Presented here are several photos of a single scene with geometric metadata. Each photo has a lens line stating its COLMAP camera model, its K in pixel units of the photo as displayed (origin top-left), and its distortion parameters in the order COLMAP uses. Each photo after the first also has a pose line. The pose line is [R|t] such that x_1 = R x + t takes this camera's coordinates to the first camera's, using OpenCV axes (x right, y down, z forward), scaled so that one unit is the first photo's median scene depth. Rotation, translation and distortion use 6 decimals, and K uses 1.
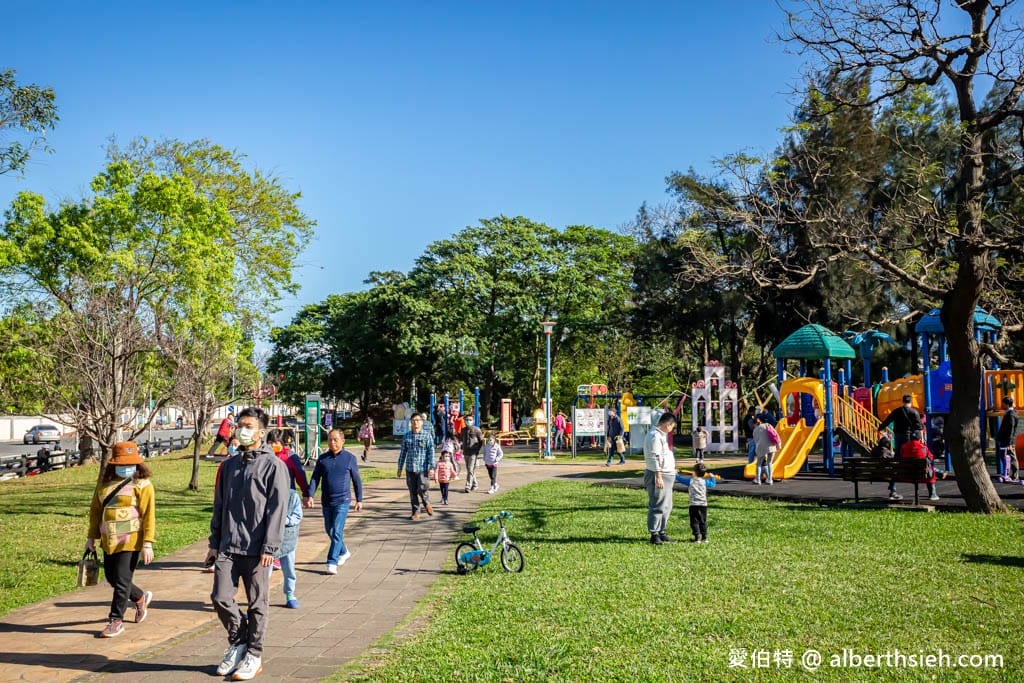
lens RADIAL K [[1055.6, 0, 507.2], [0, 1055.6, 343.6], [0, 0, 1]] dist [0.075870, 0.000000]
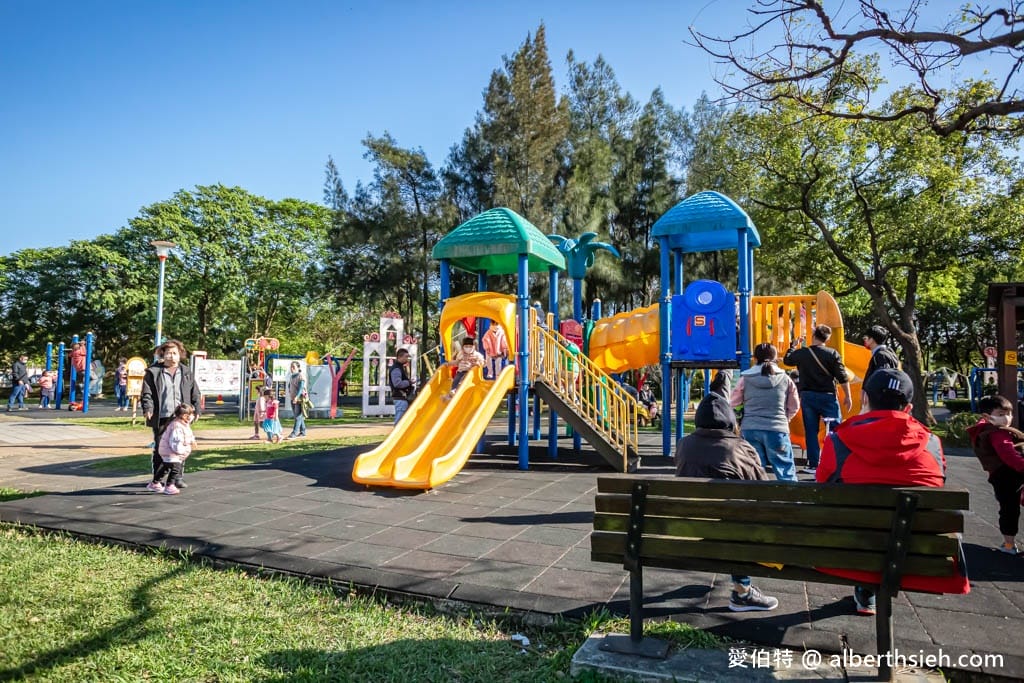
lens RADIAL K [[973.1, 0, 514.4], [0, 973.1, 338.6], [0, 0, 1]] dist [-0.170404, 0.000000]
pose [[0.955946, 0.027316, 0.292270, 0.112965], [-0.035187, 0.999145, 0.021705, 0.034418], [-0.291427, -0.031033, 0.956090, 0.389918]]
